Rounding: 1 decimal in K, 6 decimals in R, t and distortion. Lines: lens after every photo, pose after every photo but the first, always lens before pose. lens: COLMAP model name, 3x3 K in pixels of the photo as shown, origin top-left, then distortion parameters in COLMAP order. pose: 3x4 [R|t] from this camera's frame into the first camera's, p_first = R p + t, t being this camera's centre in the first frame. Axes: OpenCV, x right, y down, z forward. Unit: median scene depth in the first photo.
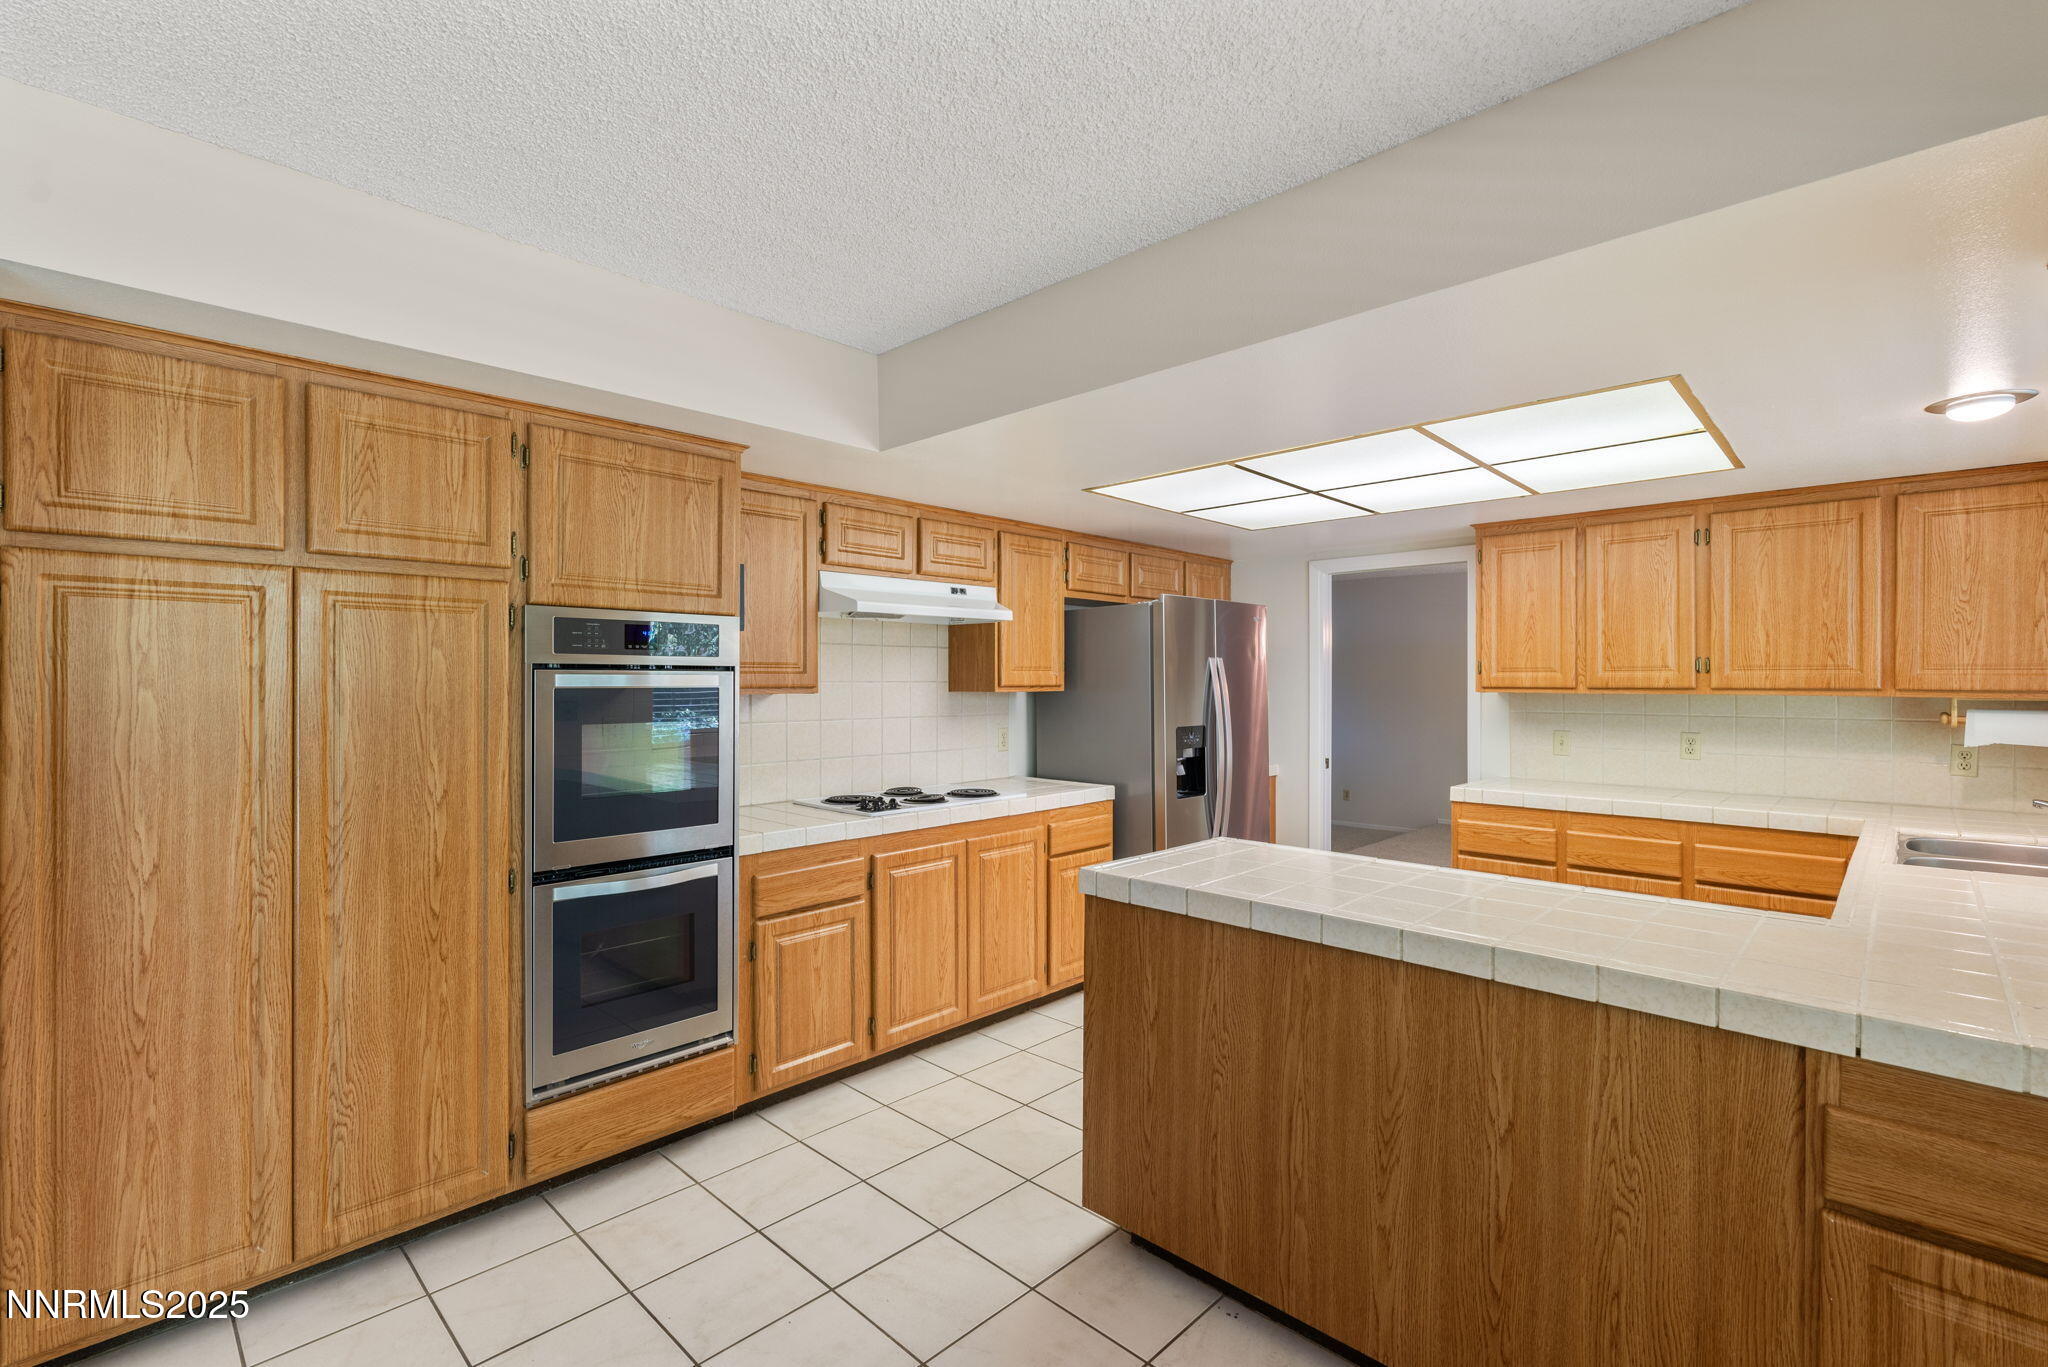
lens RADIAL K [[928.5, 0, 1013.3], [0, 928.5, 677.9], [0, 0, 1]] dist [-0.005829, 0.000356]
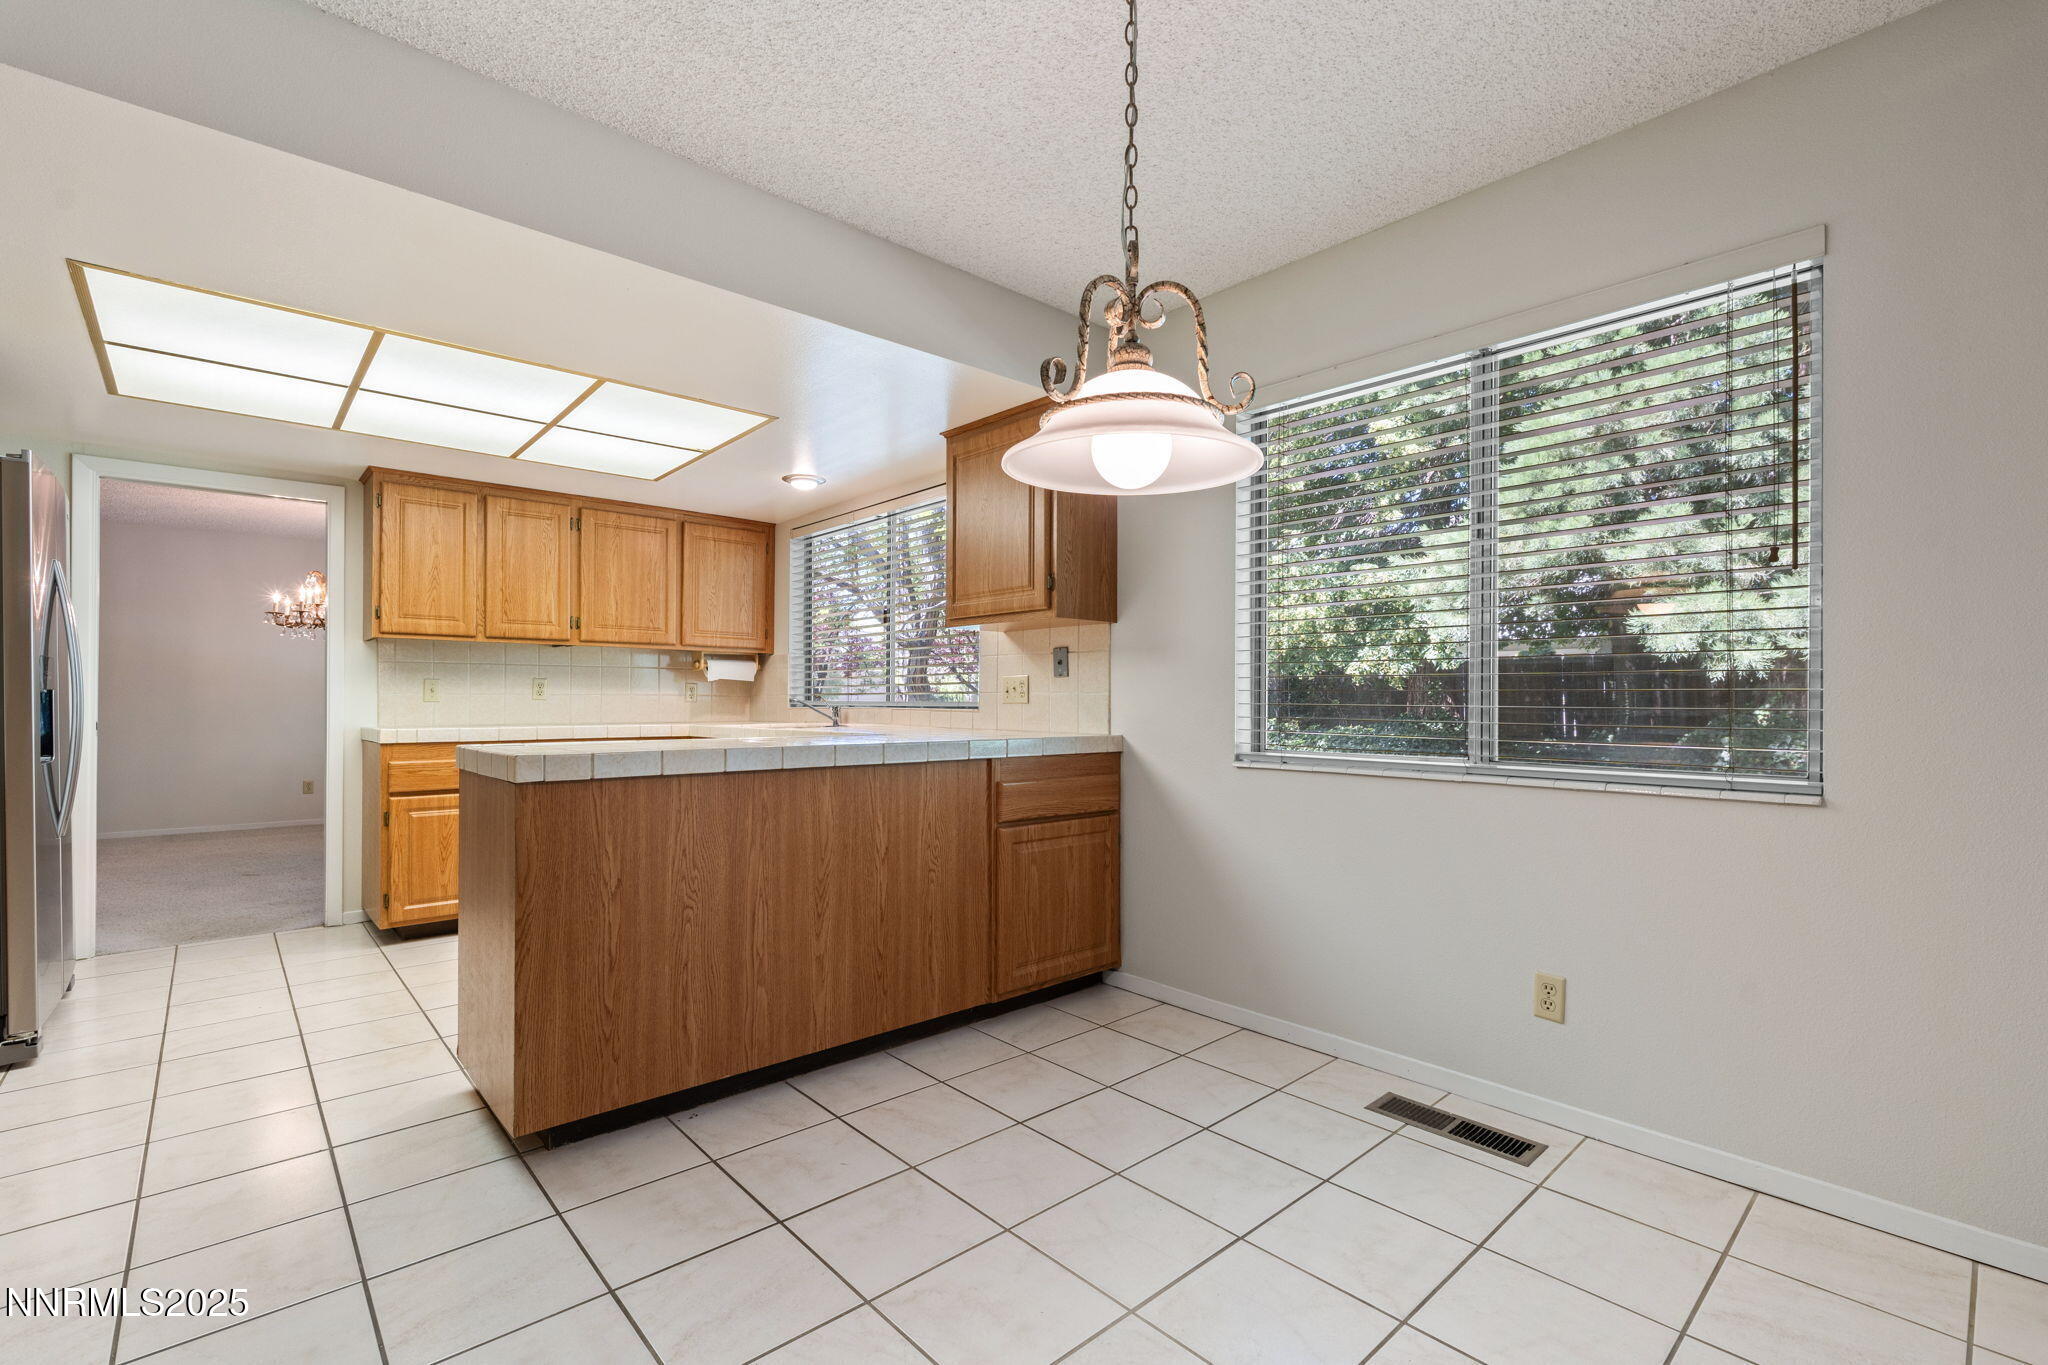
lens RADIAL K [[898.5, 0, 1028.5], [0, 898.5, 697.9], [0, 0, 1]] dist [0.000221, 0.000037]
pose [[0.054568, 0.004475, 0.998500, -0.754694], [-0.001089, 0.999990, -0.004422, 0.151380], [-0.998509, -0.000846, 0.054572, 0.459325]]
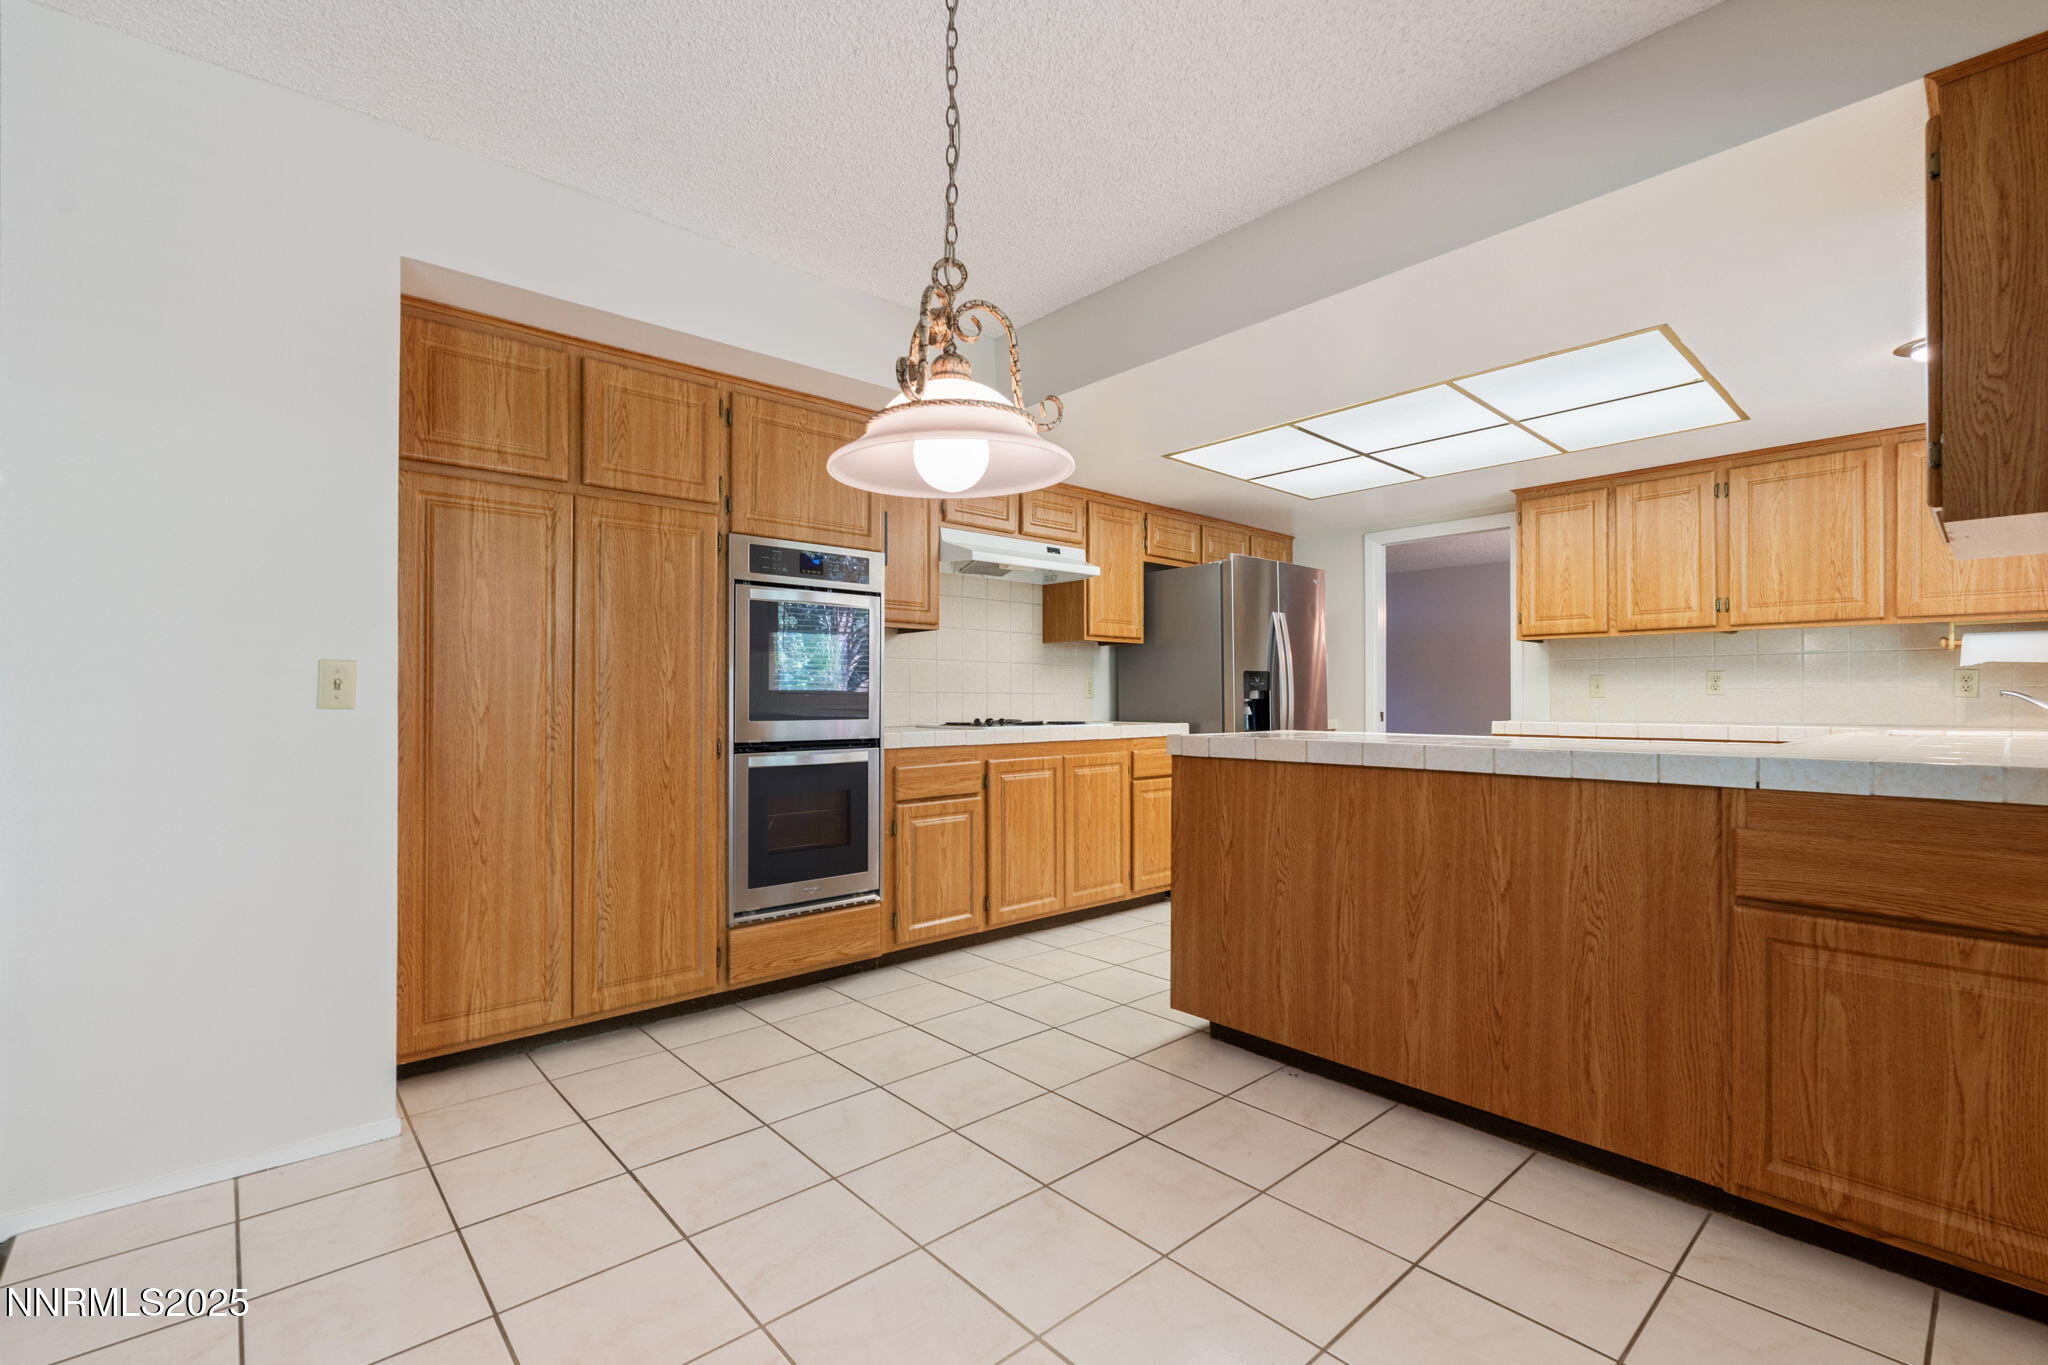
lens RADIAL K [[908.2, 0, 1016.1], [0, 908.2, 694.8], [0, 0, 1]] dist [-0.006139, 0.000795]
pose [[0.997704, -0.001323, -0.067710, -0.048400], [0.000951, 0.999984, -0.005524, 0.156134], [0.067716, 0.005447, 0.997690, -0.227465]]
